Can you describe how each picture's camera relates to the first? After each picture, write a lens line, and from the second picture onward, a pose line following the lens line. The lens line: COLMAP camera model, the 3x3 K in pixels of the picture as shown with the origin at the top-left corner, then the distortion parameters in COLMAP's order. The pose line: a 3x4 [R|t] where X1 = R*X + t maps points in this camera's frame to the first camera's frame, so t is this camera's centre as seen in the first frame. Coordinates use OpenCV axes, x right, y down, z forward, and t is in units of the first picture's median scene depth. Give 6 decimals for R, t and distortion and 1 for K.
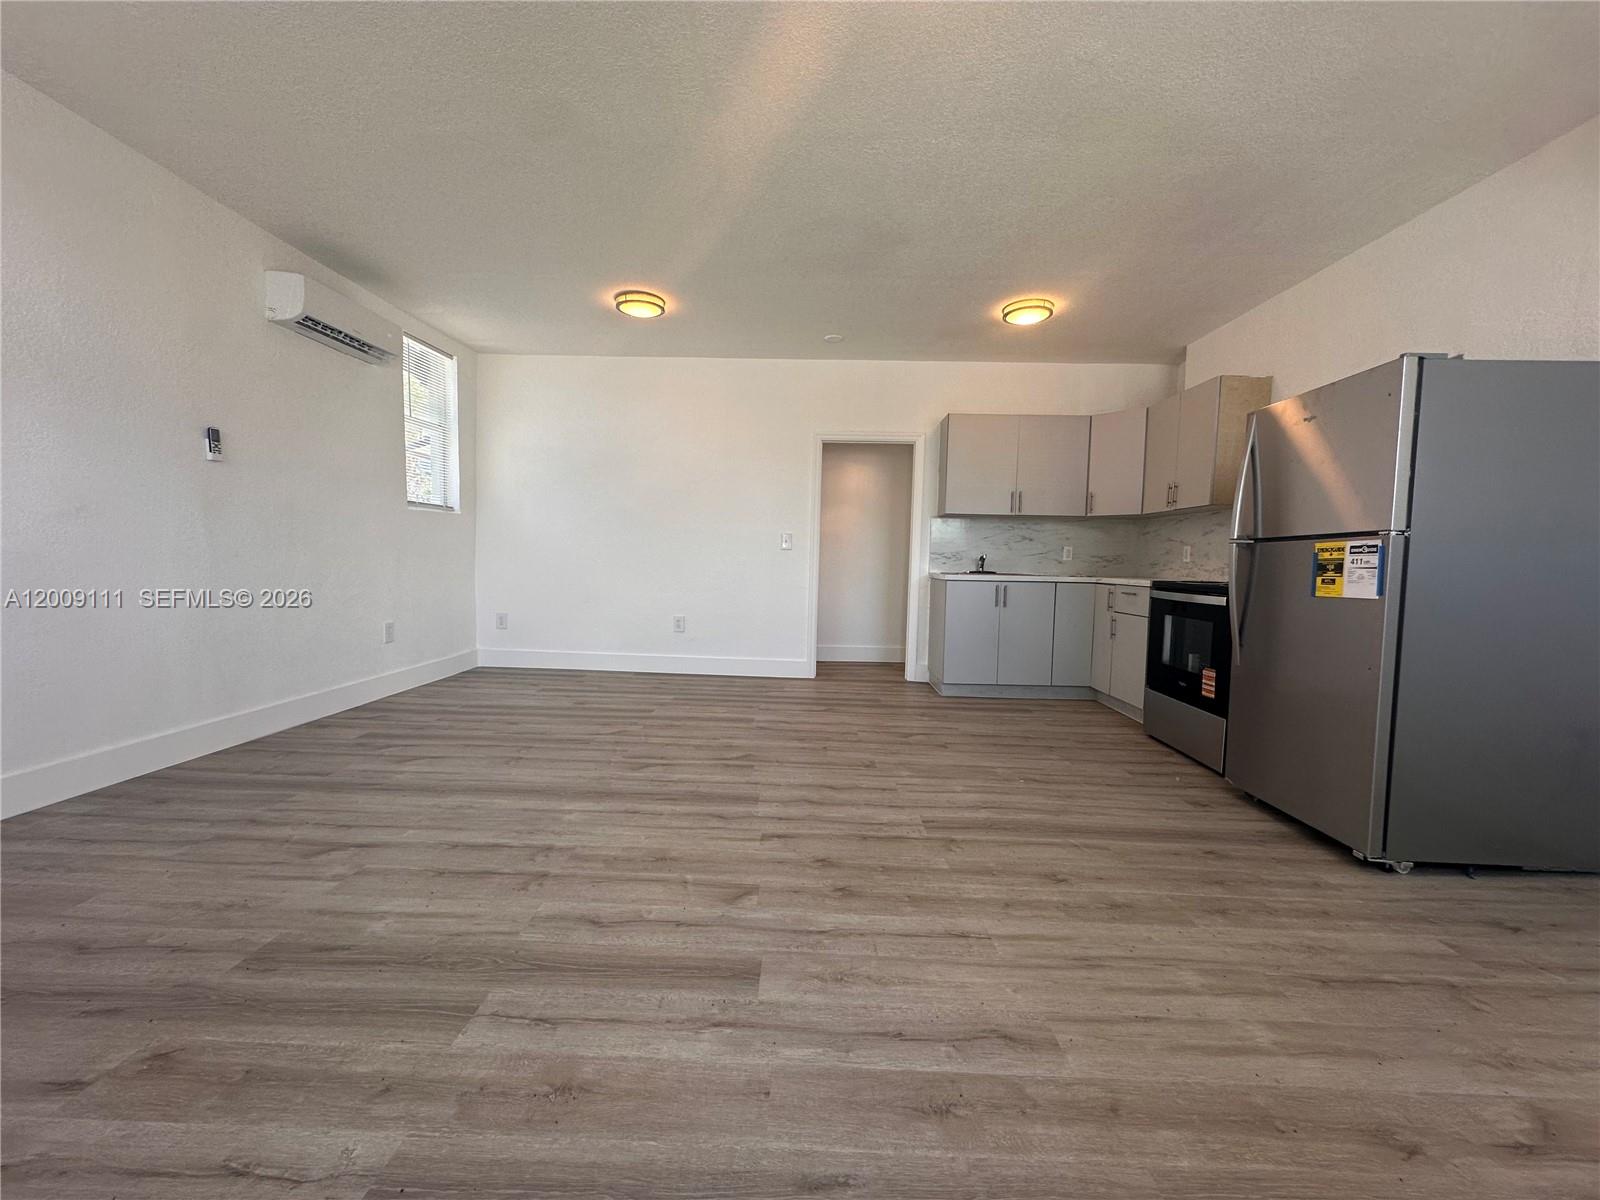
lens RADIAL K [[636.7, 0, 797.1], [0, 636.7, 603.0], [0, 0, 1]] dist [-0.003070, 0.001059]
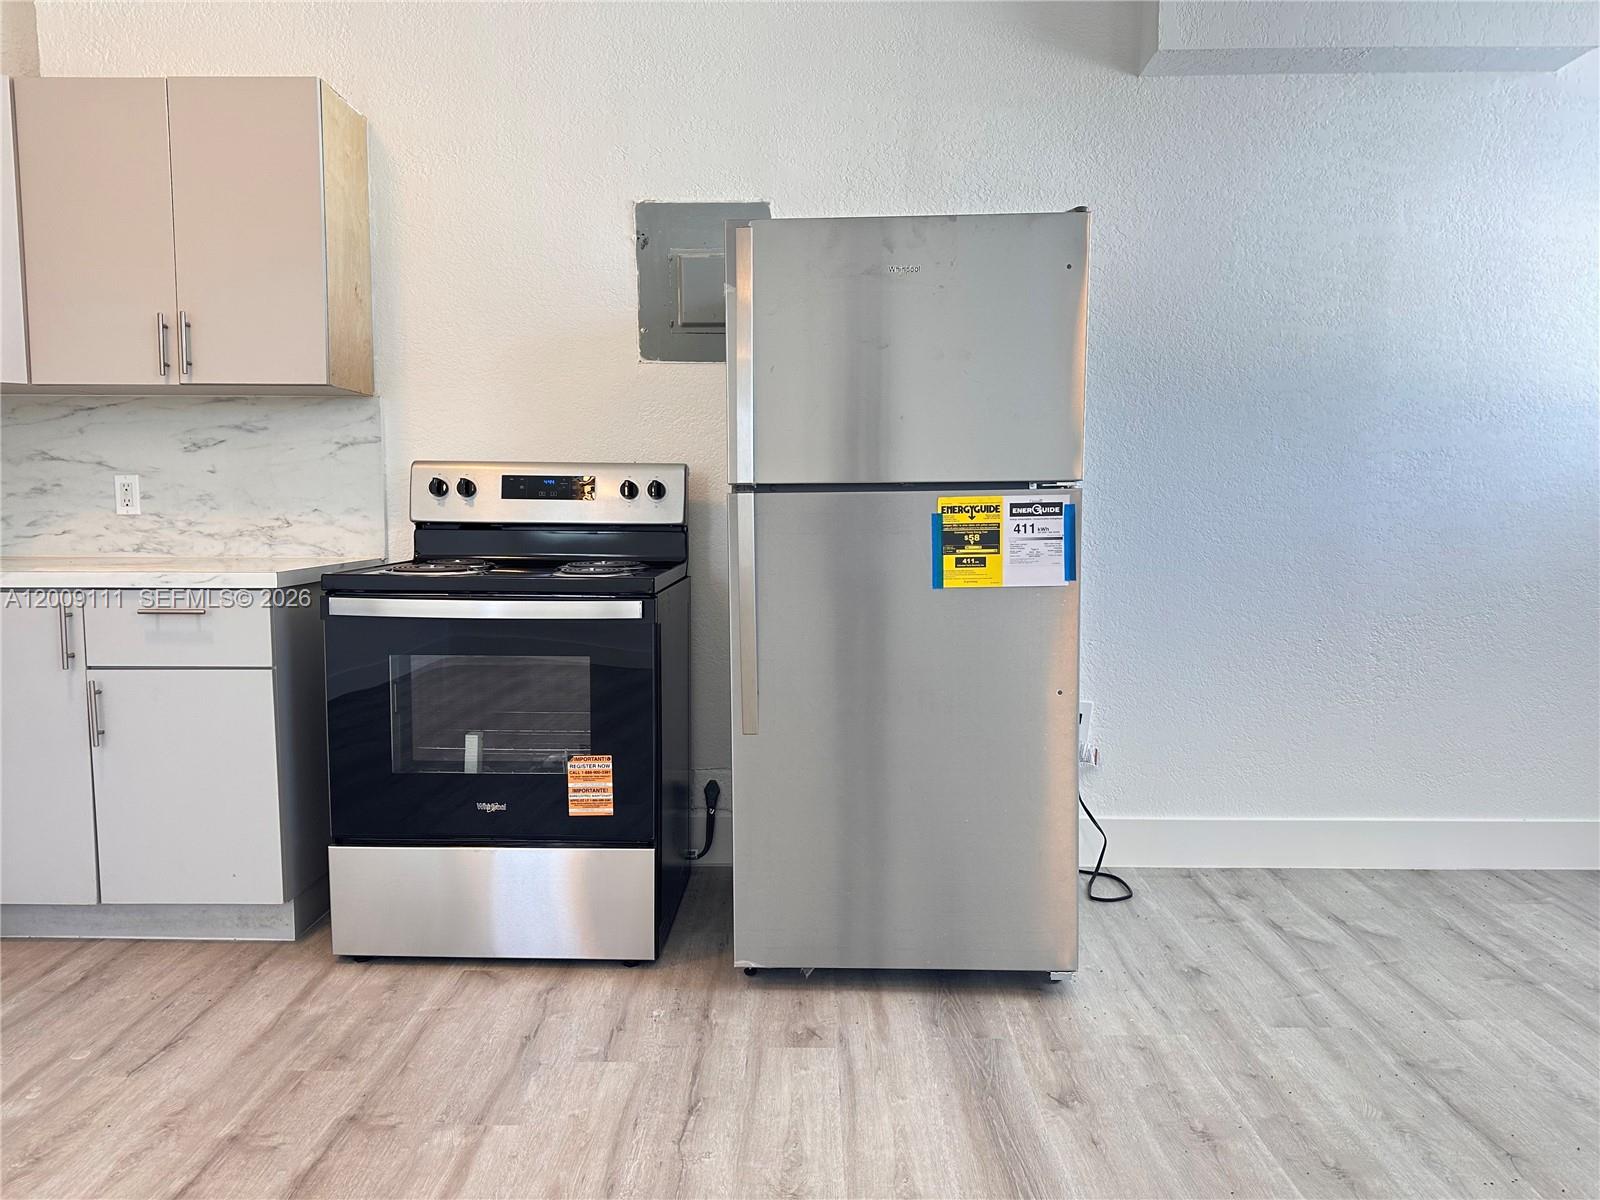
lens RADIAL K [[1120.1, 0, 792.4], [0, 1120.1, 604.7], [0, 0, 1]] dist [0.059225, -0.070387]
pose [[-0.006415, -0.116646, 0.993153, -0.200837], [0.065787, 0.990972, 0.116815, -0.120671], [-0.997813, 0.066085, 0.001317, 1.098344]]
